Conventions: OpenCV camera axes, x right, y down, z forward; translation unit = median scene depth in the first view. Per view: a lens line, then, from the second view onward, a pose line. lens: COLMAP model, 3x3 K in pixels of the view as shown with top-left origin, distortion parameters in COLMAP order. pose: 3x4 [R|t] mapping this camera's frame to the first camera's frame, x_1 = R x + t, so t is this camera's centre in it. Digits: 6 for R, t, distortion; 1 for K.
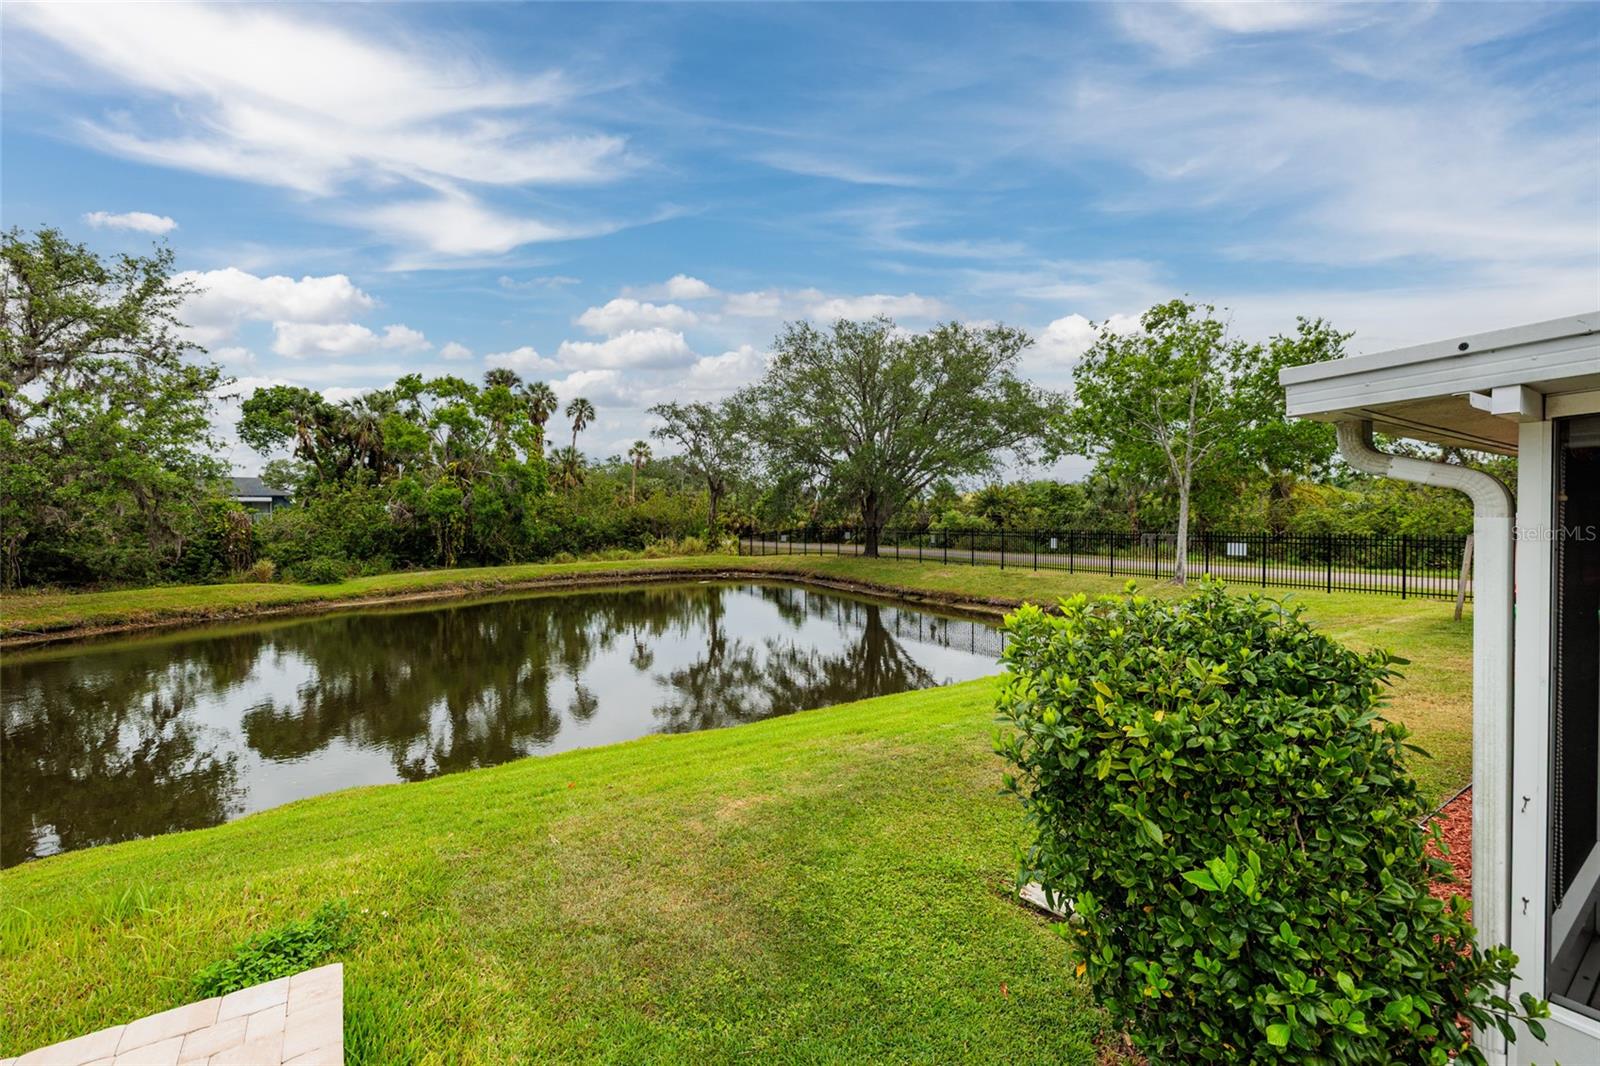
lens RADIAL K [[682.2, 0, 800.0], [0, 682.2, 533.0], [0, 0, 1]] dist [-0.000849, -0.000177]
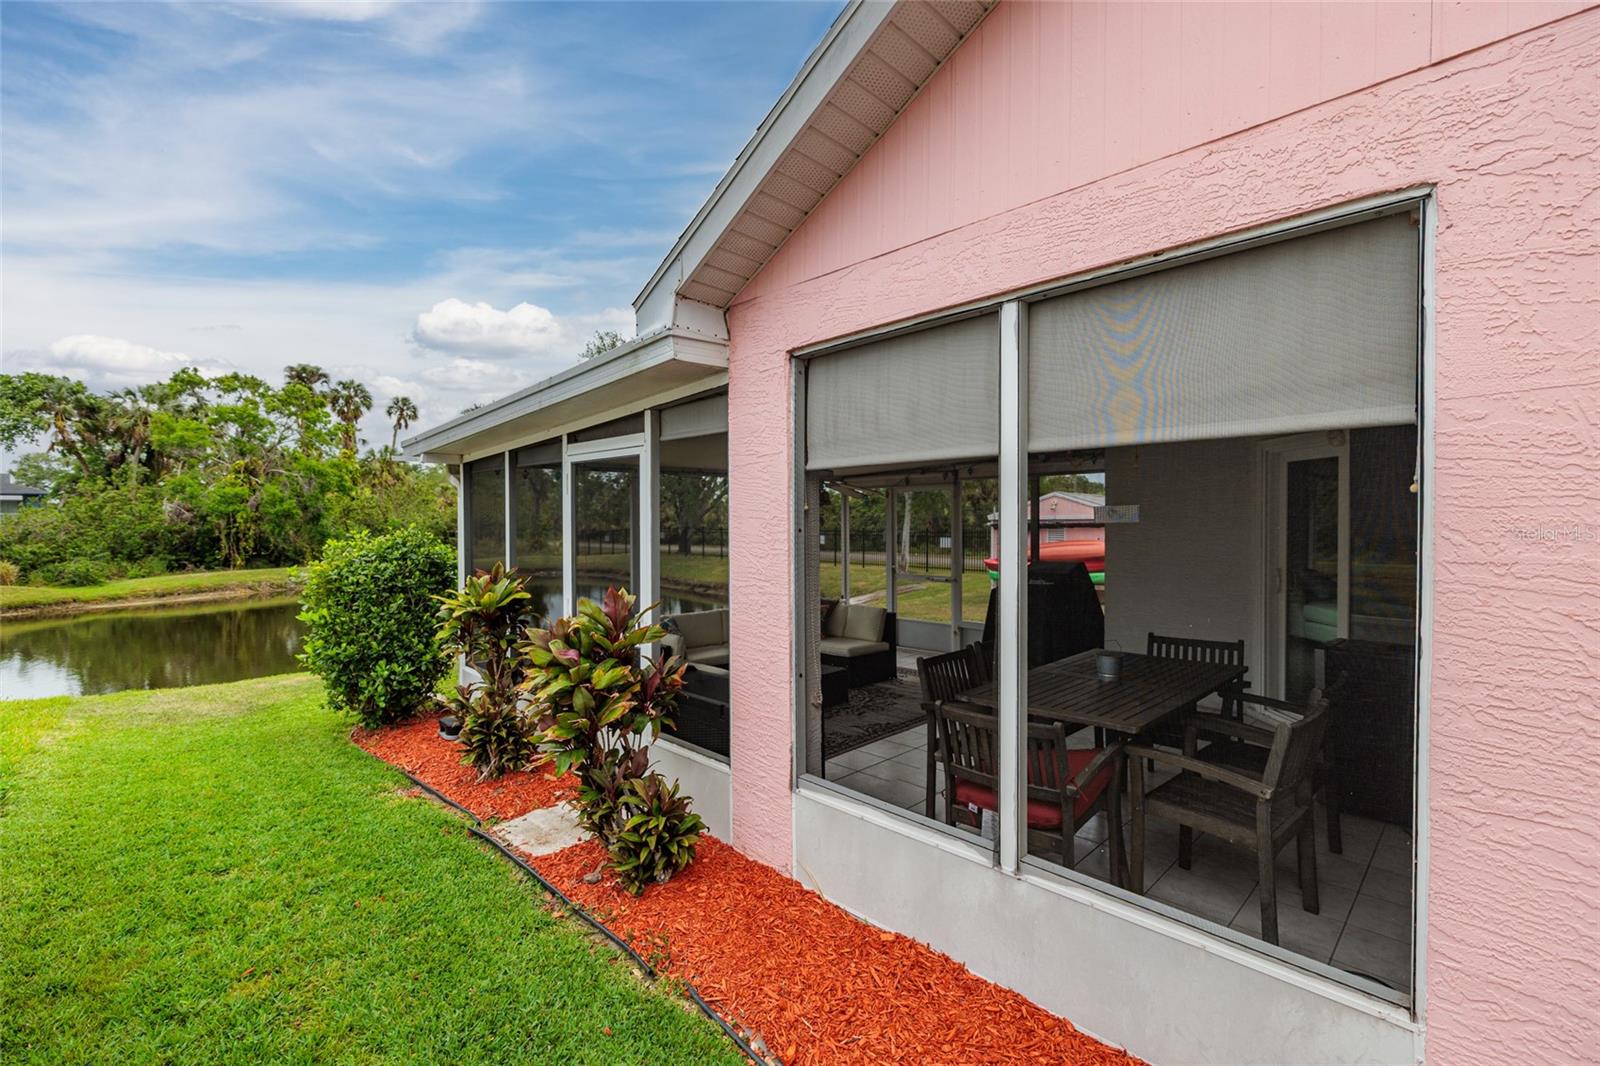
lens RADIAL K [[682.2, 0, 800.0], [0, 682.2, 533.0], [0, 0, 1]] dist [-0.000849, -0.000177]
pose [[0.982549, -0.001959, 0.185993, 0.092490], [0.003037, 0.999980, -0.005511, 0.007145], [-0.185979, 0.005979, 0.982536, -0.100668]]
